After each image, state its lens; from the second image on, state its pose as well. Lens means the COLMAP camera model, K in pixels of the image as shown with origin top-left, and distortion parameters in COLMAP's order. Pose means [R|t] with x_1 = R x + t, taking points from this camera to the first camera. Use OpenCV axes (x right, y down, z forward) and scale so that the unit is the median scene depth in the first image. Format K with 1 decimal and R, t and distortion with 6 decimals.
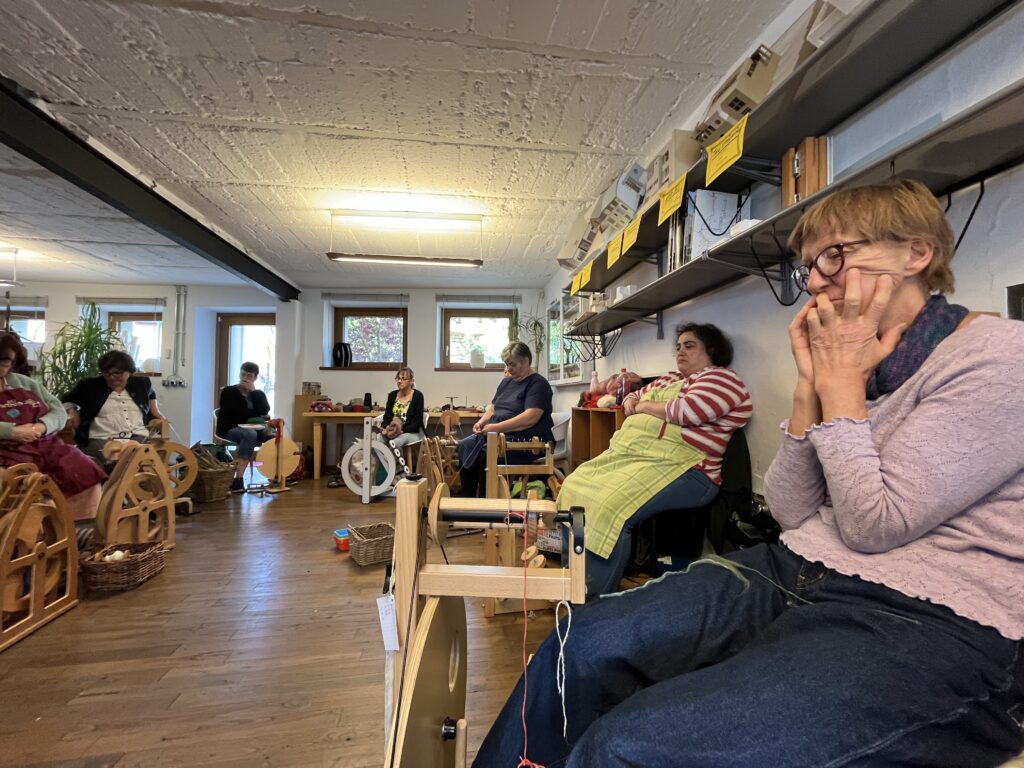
lens RADIAL K [[411.1, 0, 513.9], [0, 411.1, 387.1], [0, 0, 1]] dist [-0.006060, 0.000445]
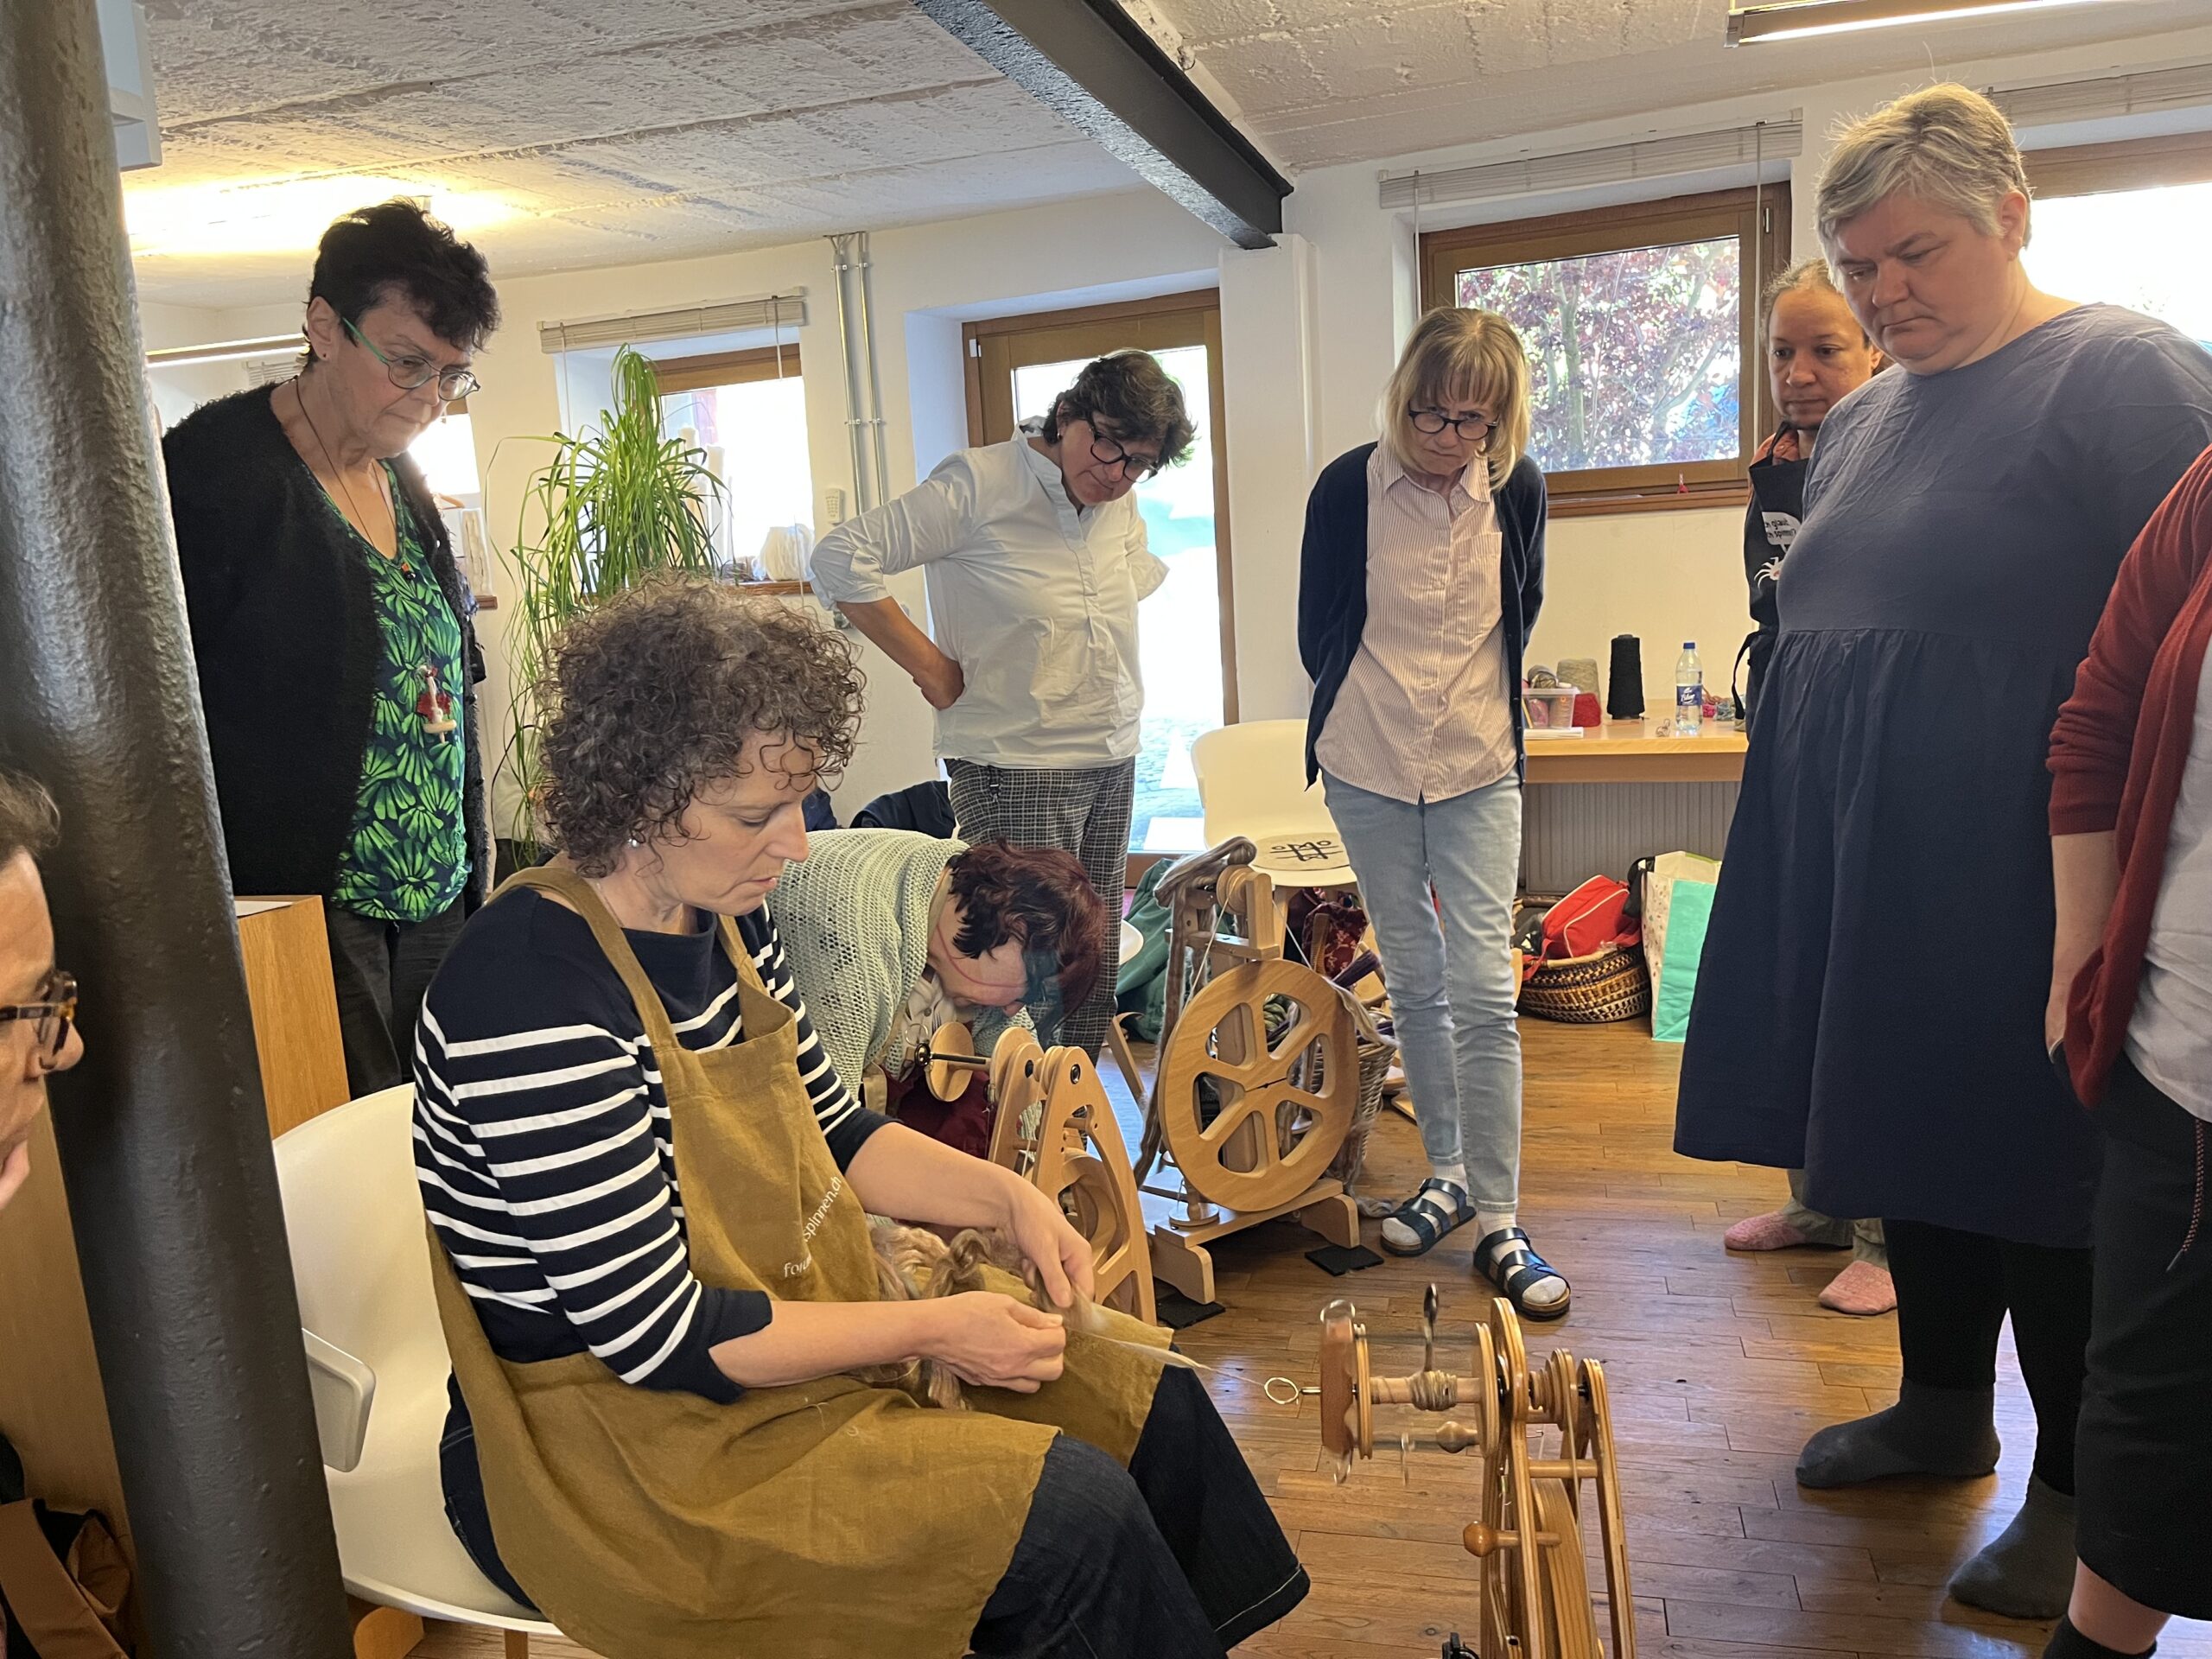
lens RADIAL K [[1667.7, 0, 1101.1], [0, 1667.7, 830.0], [0, 0, 1]] dist [0.049423, -0.078159]
pose [[0.908186, 0.007371, -0.418503, -0.385845], [0.081087, 0.977806, 0.193186, -0.124338], [0.410638, -0.209384, 0.887431, 0.084243]]
